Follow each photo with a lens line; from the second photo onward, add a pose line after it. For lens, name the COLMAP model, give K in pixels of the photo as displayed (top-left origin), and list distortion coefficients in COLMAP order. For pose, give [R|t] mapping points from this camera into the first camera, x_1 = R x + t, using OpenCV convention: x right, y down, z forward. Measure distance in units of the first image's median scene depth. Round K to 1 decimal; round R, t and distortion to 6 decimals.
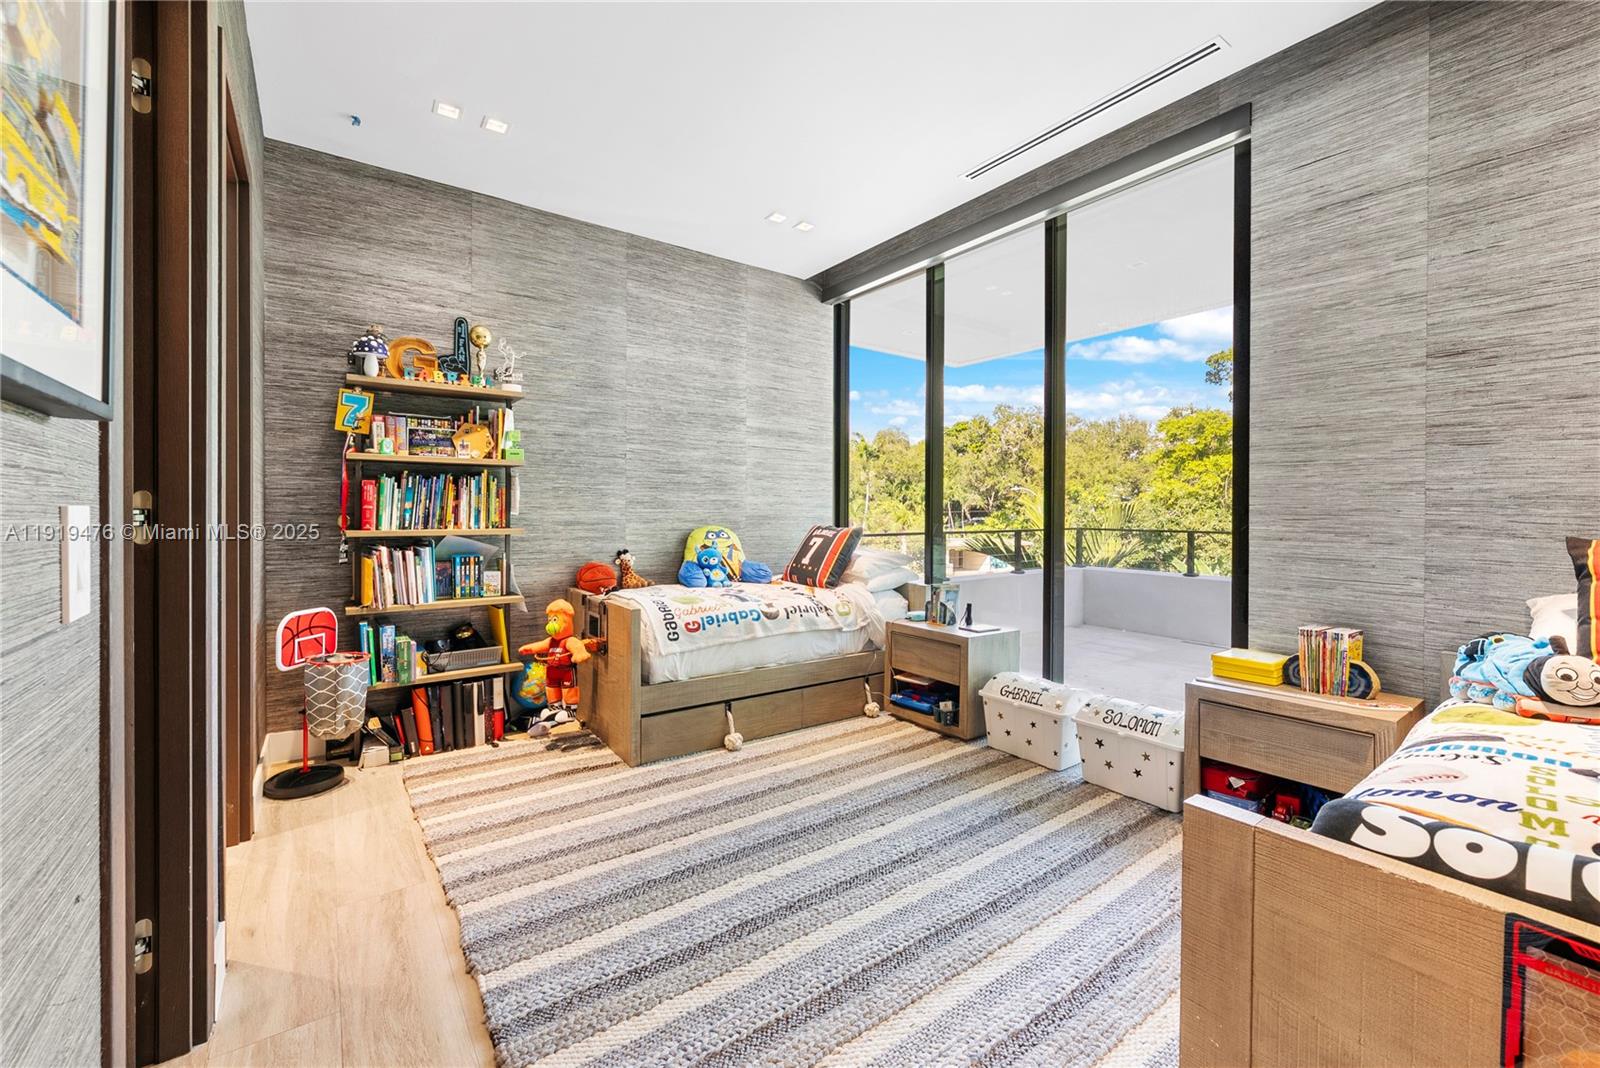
lens RADIAL K [[638.4, 0, 799.1], [0, 638.4, 513.6], [0, 0, 1]] dist [0.000860, 0.000041]
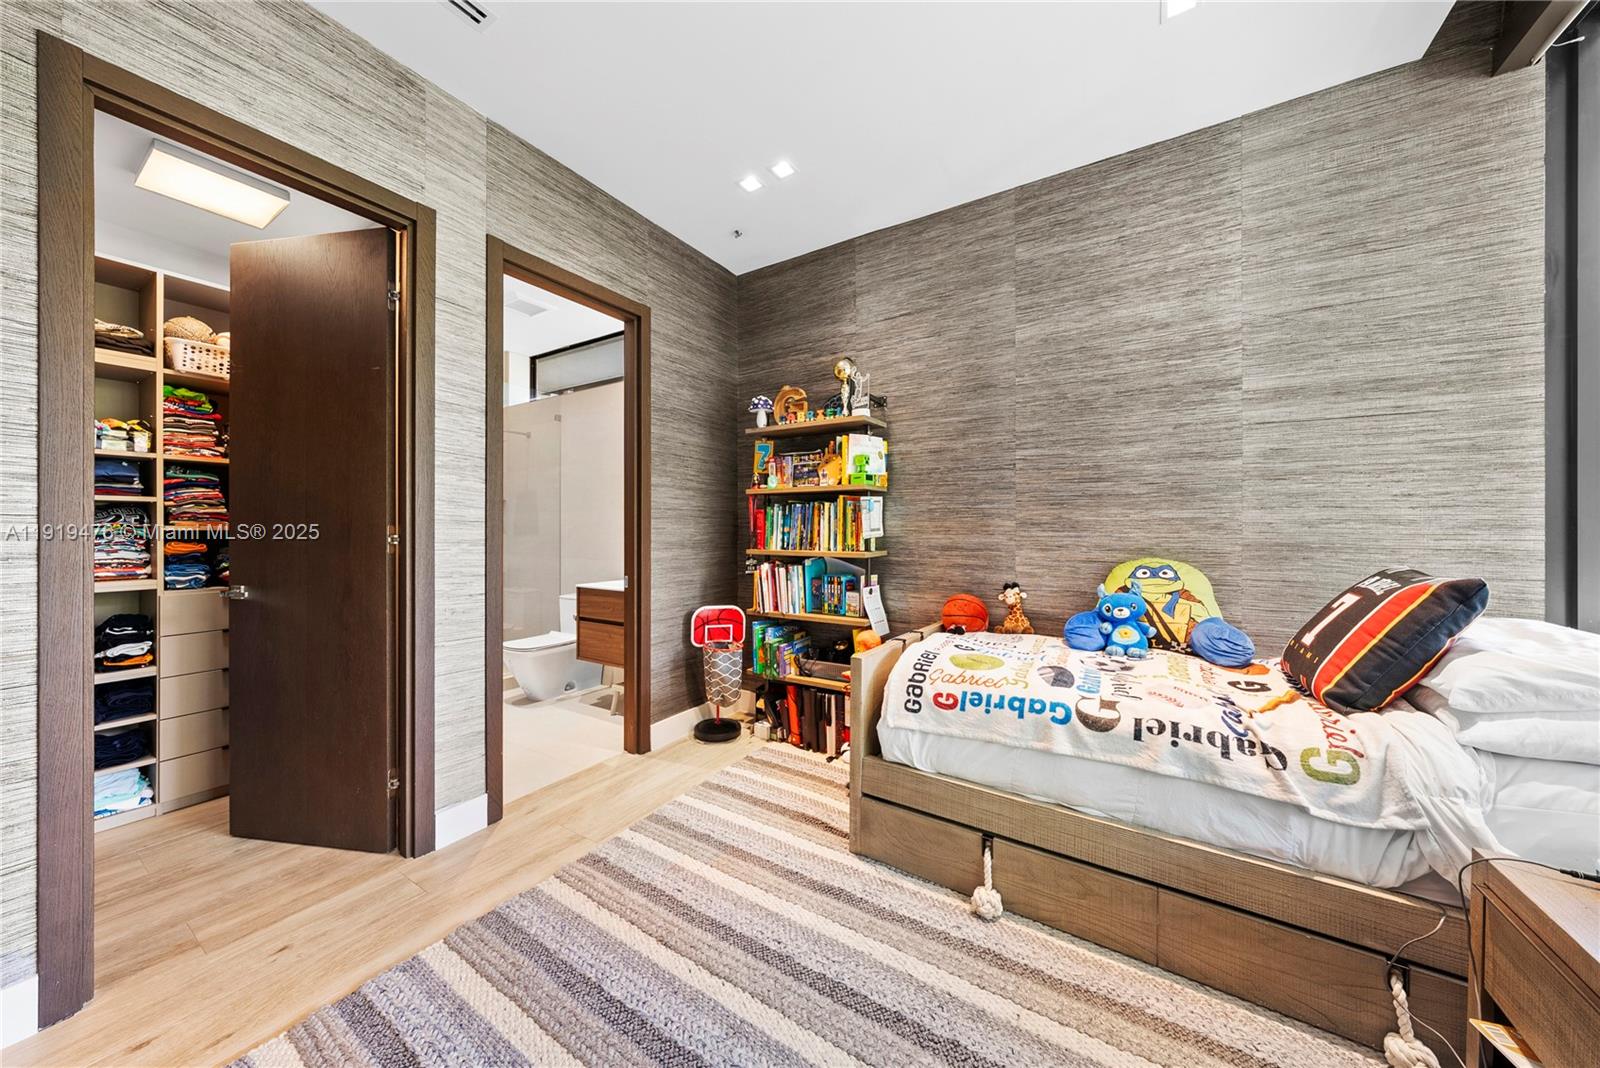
lens RADIAL K [[542.4, 0, 796.7], [0, 542.4, 528.7], [0, 0, 1]] dist [-0.001707, -0.000069]
pose [[0.366944, -0.005336, -0.930228, 0.285069], [-0.004552, 0.999961, -0.007531, -0.005908], [0.930232, 0.006998, 0.366905, 0.544719]]
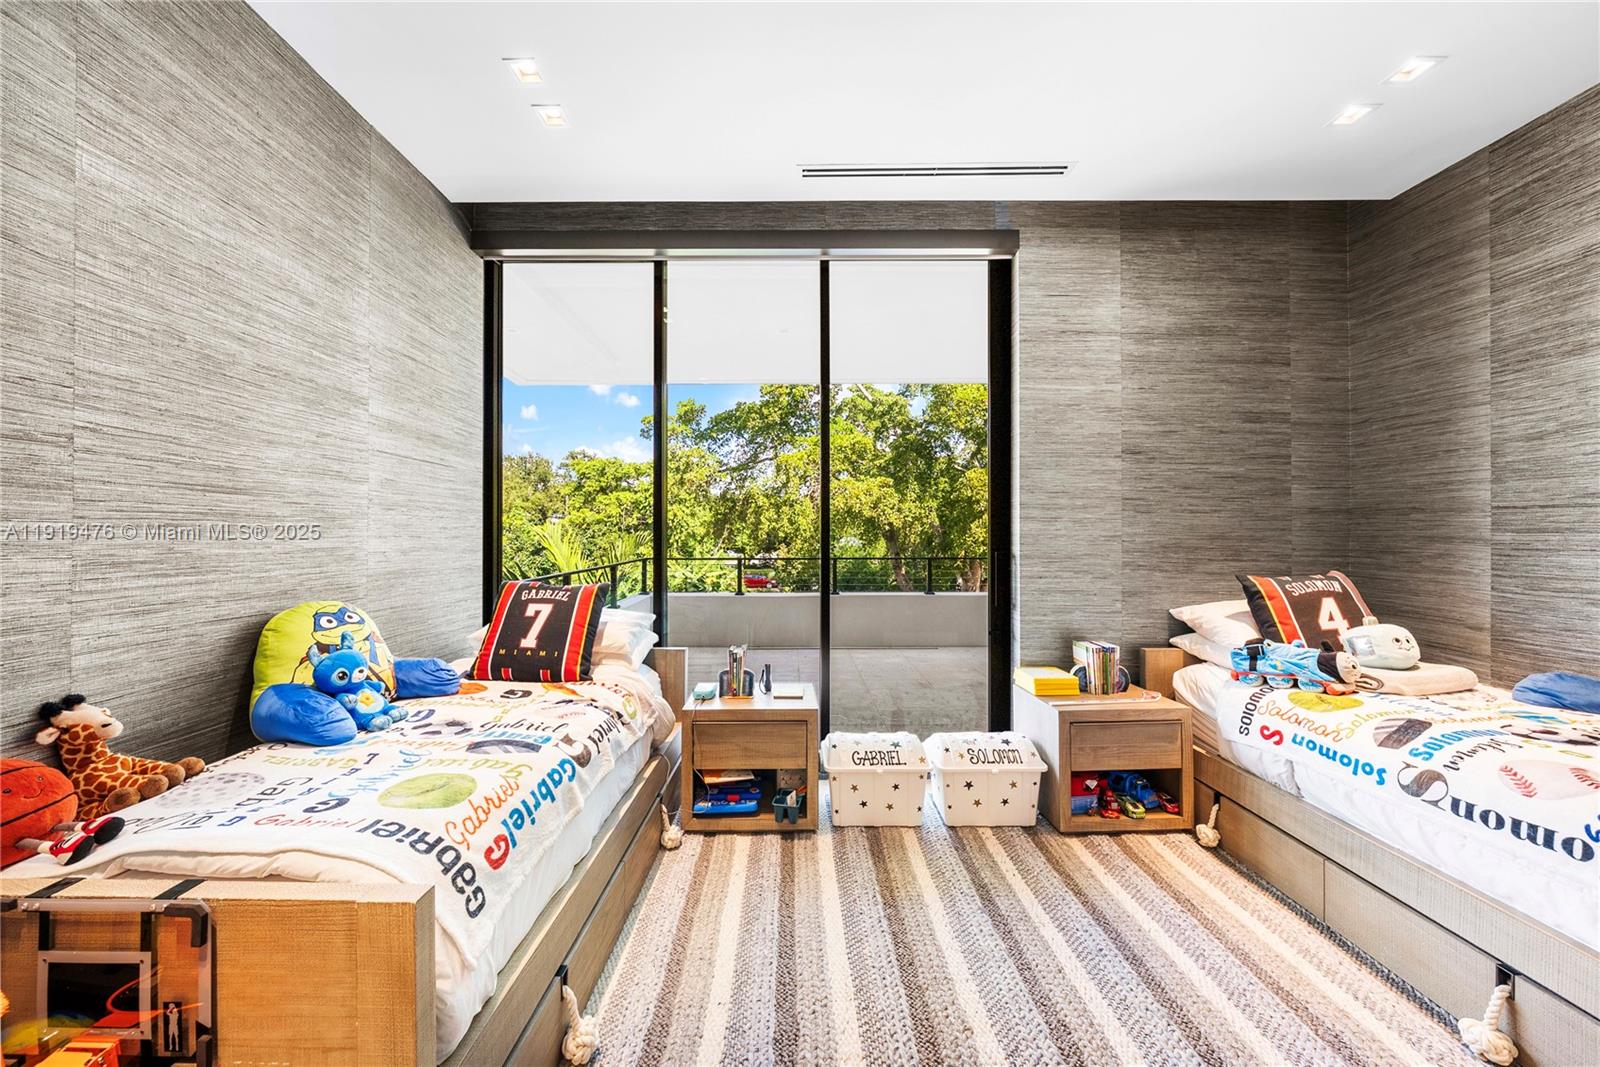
lens RADIAL K [[539.5, 0, 789.4], [0, 539.5, 531.8], [0, 0, 1]] dist [-0.002586, -0.000150]
pose [[0.596082, -0.002199, 0.802921, -0.300054], [0.007128, 0.999971, -0.002553, -0.037382], [-0.802892, 0.007245, 0.596081, 0.531420]]
